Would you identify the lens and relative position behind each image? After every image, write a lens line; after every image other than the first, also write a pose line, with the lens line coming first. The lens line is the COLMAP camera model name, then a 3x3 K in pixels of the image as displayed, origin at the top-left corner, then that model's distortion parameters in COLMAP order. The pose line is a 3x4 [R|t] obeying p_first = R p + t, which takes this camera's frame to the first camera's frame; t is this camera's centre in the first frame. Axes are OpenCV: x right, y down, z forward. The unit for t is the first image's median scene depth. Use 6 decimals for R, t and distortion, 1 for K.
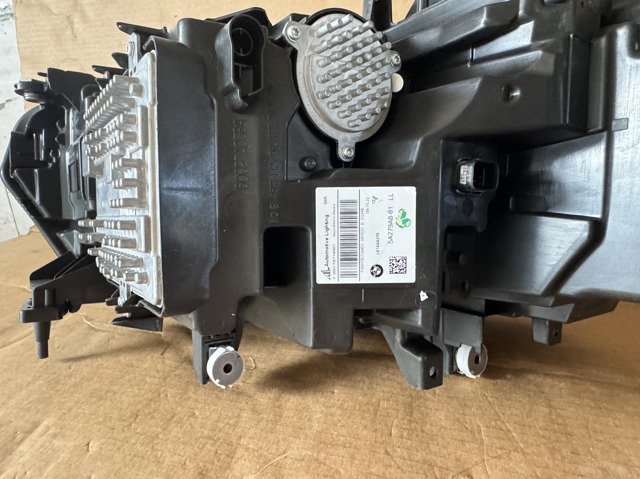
lens RADIAL K [[371.0, 0, 294.1], [0, 371.0, 246.8], [0, 0, 1]] dist [0.000223, 0.000696]
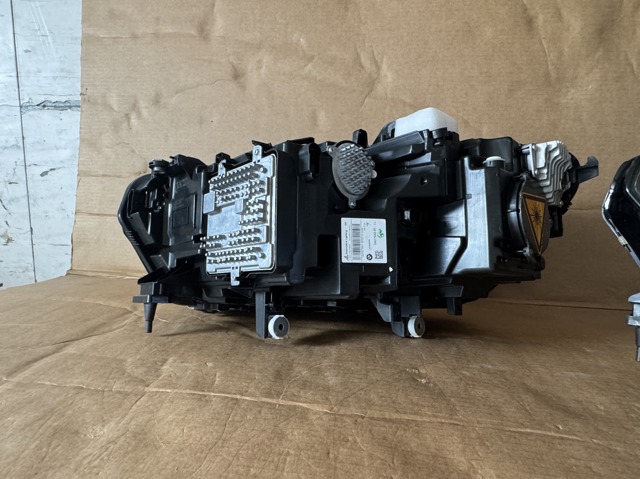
lens RADIAL K [[371.0, 0, 308.0], [0, 371.0, 264.0], [0, 0, 1]] dist [0.000223, 0.000696]
pose [[0.988456, 0.021745, 0.149942, -0.429959], [0.003738, 0.985847, -0.167608, 0.445299], [-0.151465, 0.166233, 0.974384, -0.983008]]
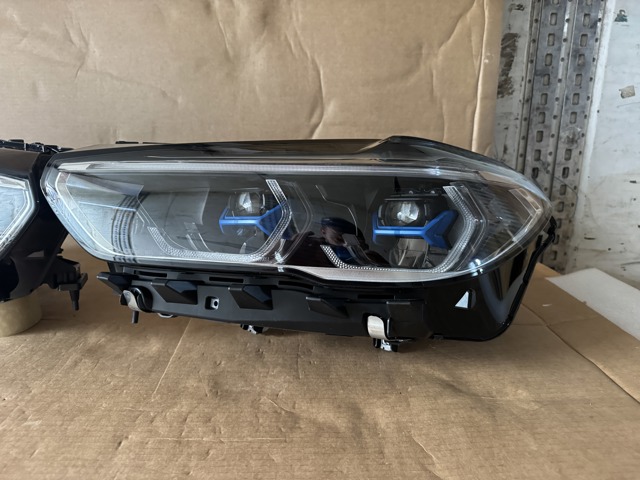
lens RADIAL K [[417.6, 0, 322.8], [0, 417.6, 265.4], [0, 0, 1]] dist [-0.002847, -0.013011]
pose [[0.958600, -0.056775, 0.279037, 1.932437], [0.066889, 0.997399, -0.026851, 0.734249], [-0.276787, 0.044404, 0.959905, -3.011698]]
